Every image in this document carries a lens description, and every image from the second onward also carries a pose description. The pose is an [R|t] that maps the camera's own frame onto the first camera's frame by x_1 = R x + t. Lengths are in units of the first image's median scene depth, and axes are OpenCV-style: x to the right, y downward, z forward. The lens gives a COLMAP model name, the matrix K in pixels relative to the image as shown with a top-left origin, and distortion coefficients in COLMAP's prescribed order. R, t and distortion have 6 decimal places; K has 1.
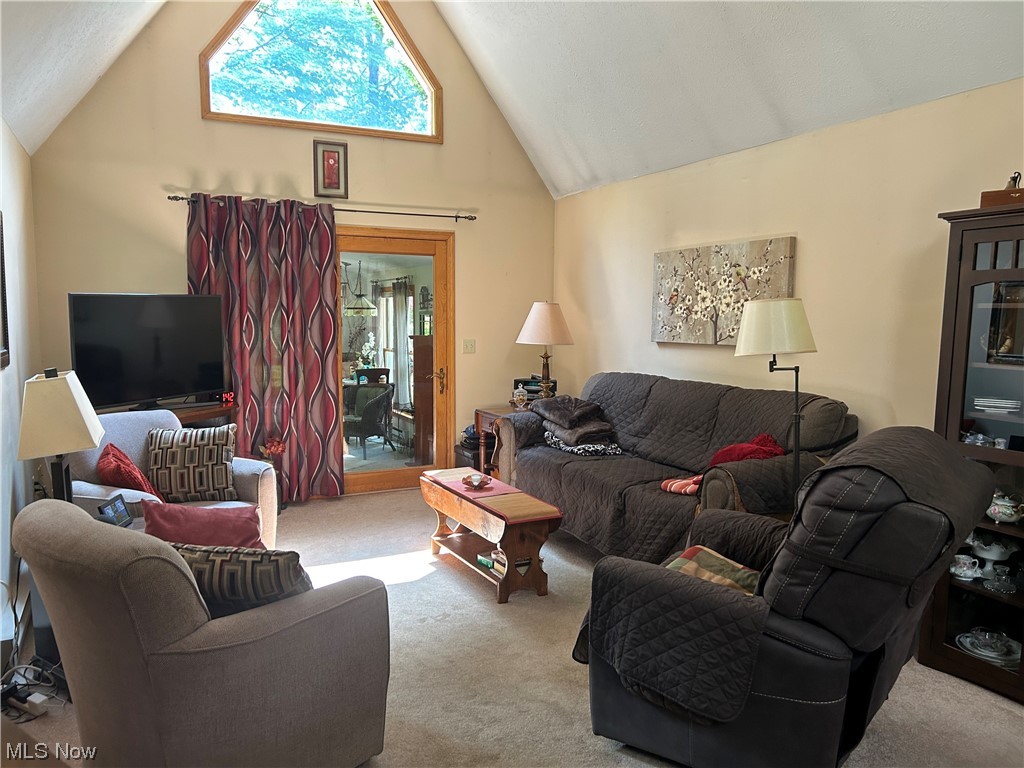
lens RADIAL K [[779.4, 0, 512.0], [0, 779.4, 384.0], [0, 0, 1]] dist [0.122839, -0.125668]
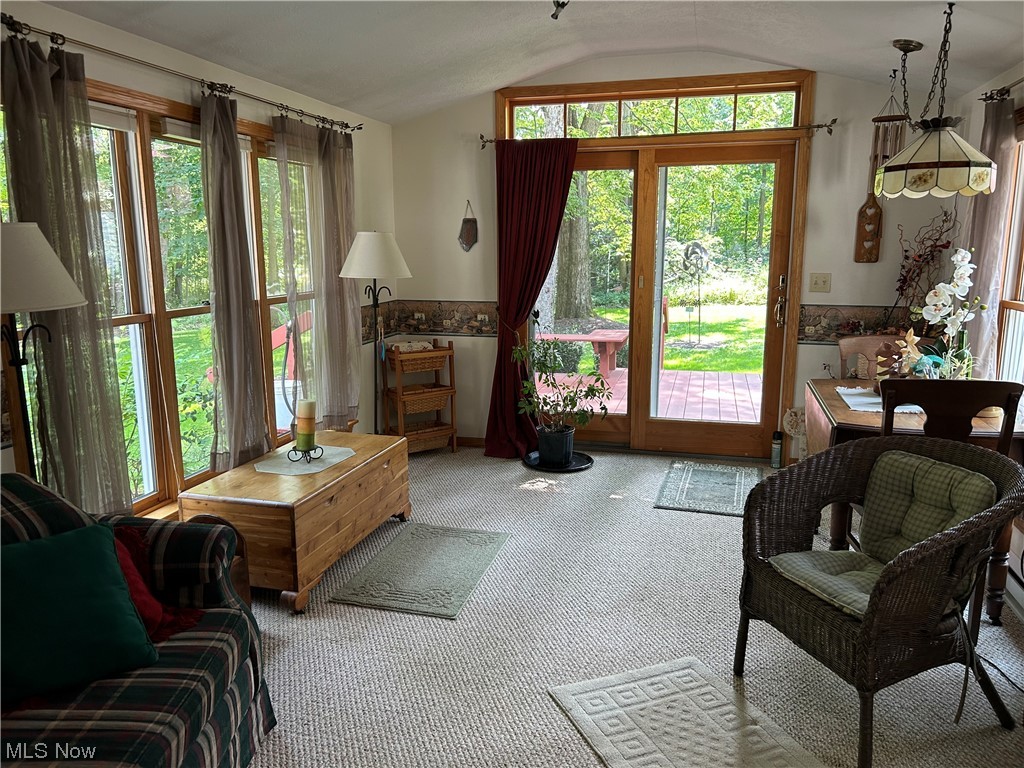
lens RADIAL K [[779.4, 0, 512.0], [0, 779.4, 384.0], [0, 0, 1]] dist [0.122839, -0.125668]
pose [[0.765140, 0.111330, -0.634166, -0.110261], [-0.061249, 0.993057, 0.100436, -0.034110], [0.640945, -0.038006, 0.766646, 0.643598]]
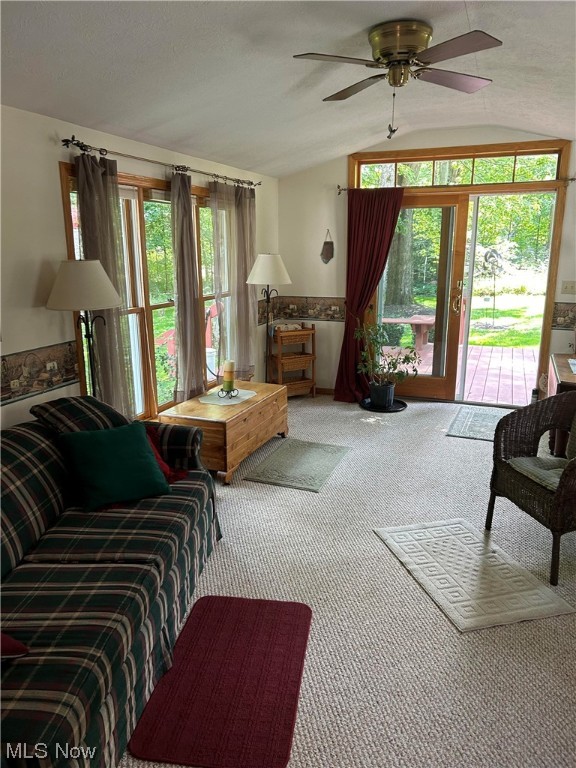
lens RADIAL K [[584.6, 0, 288.0], [0, 584.6, 384.0], [0, 0, 1]] dist [0.122839, -0.125668]
pose [[0.691546, 0.164637, -0.703320, -0.078128], [-0.070300, 0.984397, 0.161310, -0.039670], [0.718904, -0.062110, 0.692329, 0.600837]]
